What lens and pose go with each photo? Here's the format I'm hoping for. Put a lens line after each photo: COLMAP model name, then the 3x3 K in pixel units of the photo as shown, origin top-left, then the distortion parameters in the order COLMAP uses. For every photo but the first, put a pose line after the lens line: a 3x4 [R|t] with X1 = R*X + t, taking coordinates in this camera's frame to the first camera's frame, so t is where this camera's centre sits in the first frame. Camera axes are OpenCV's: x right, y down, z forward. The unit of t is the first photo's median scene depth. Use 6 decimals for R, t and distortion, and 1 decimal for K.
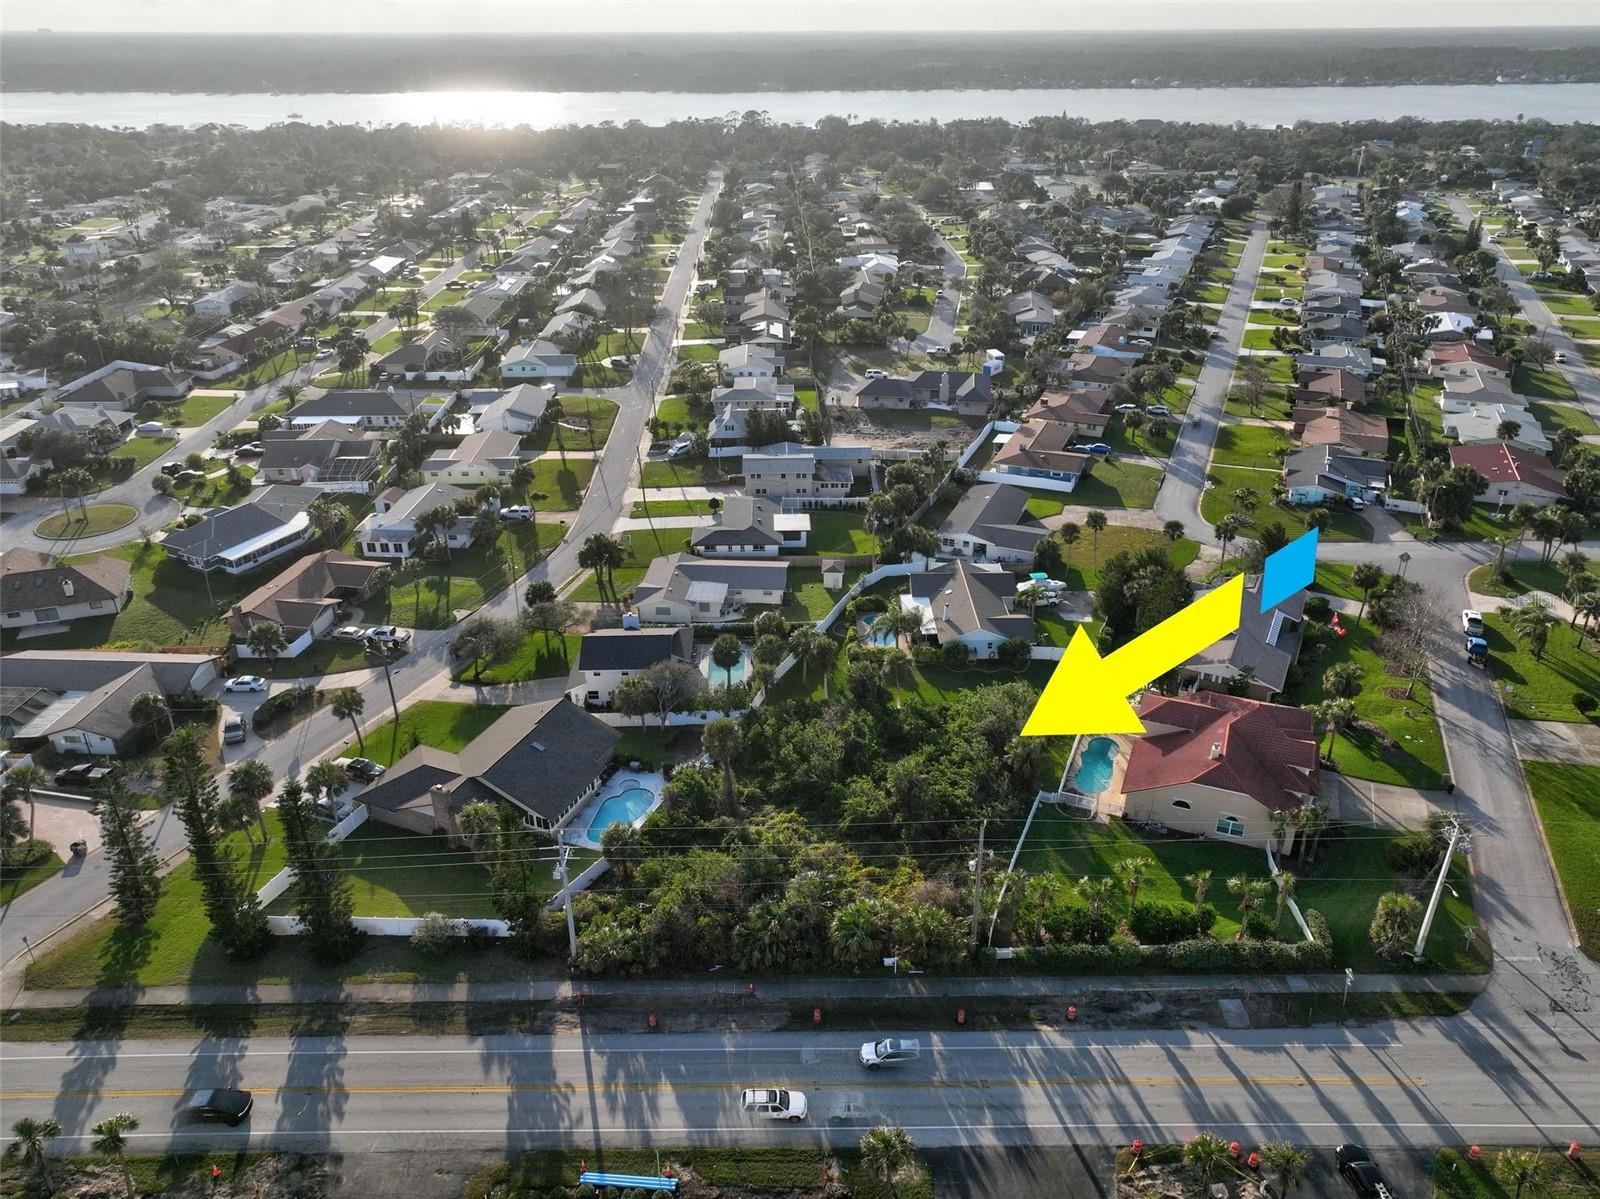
lens RADIAL K [[1121.7, 0, 799.6], [0, 1121.7, 612.2], [0, 0, 1]] dist [0.002825, 0.013231]
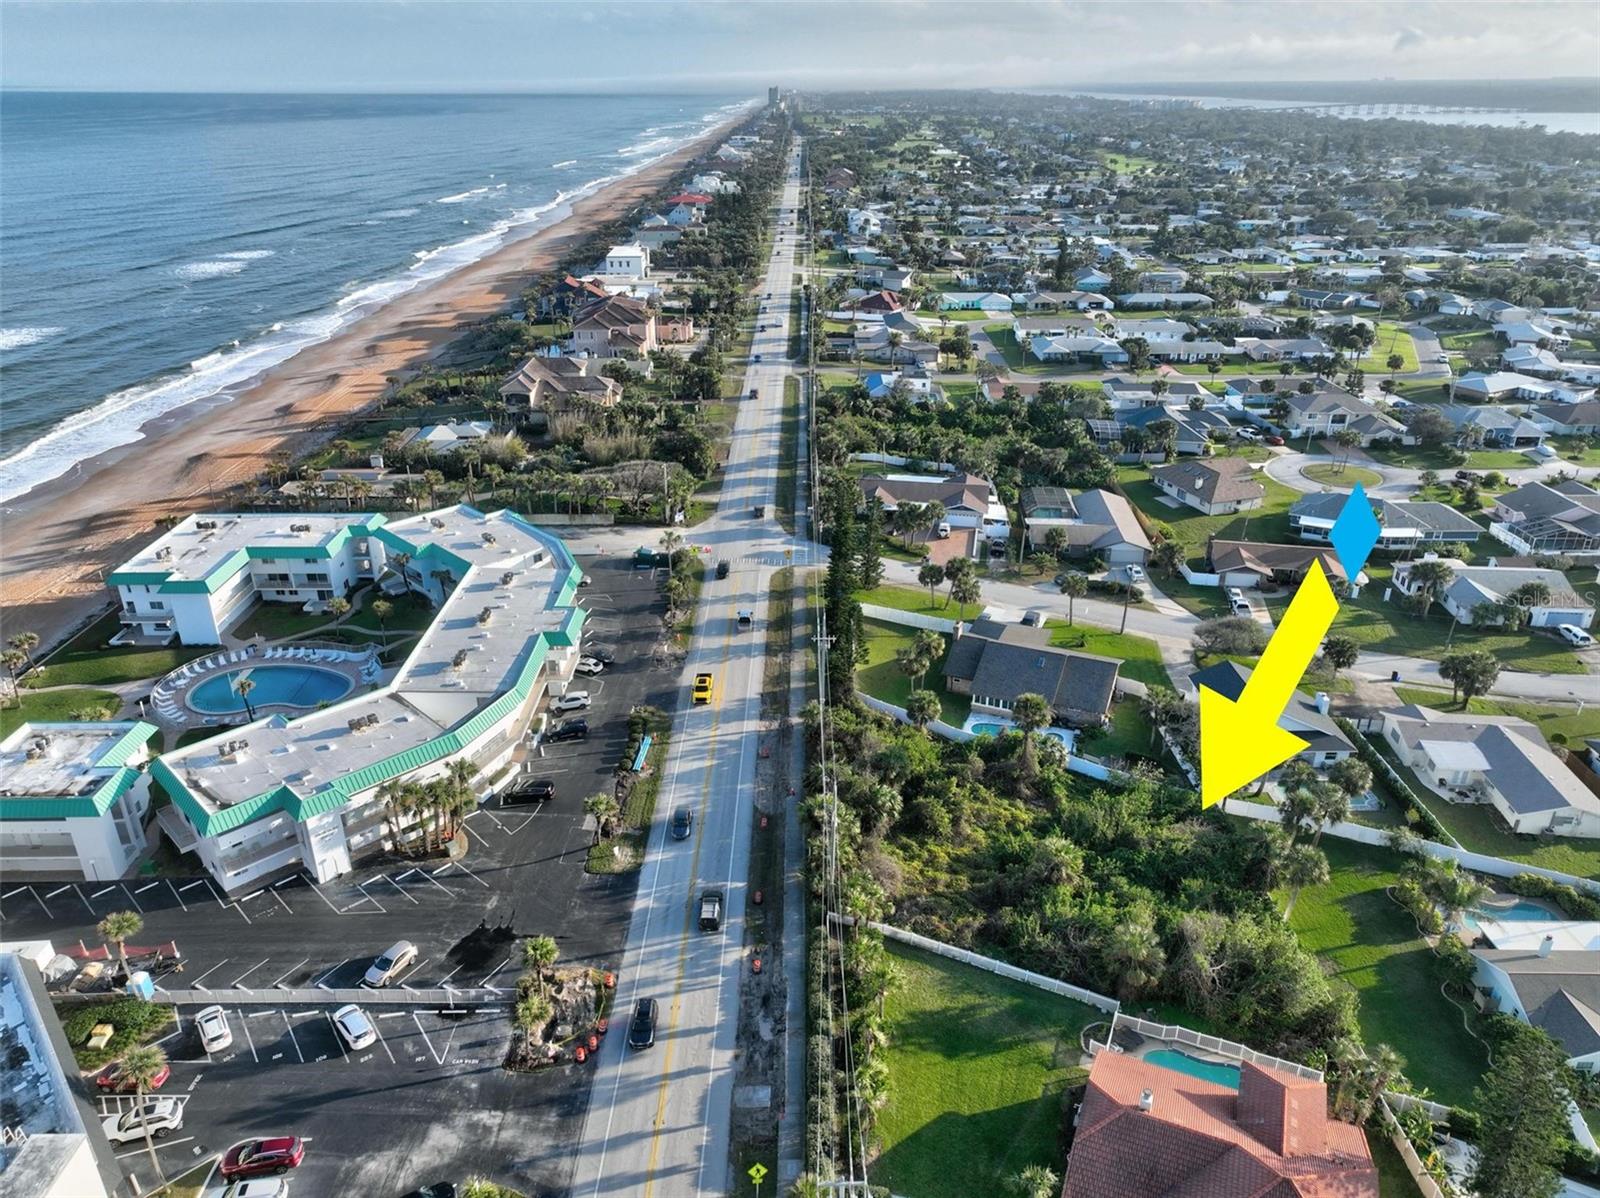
lens RADIAL K [[1130.8, 0, 800.0], [0, 1130.8, 599.0], [0, 0, 1]] dist [0.003277, 0.009126]
pose [[-0.014395, 0.422374, -0.906307, 0.382911], [-0.461326, 0.801359, 0.380791, -0.125492], [0.887114, 0.423585, 0.183317, 0.248444]]
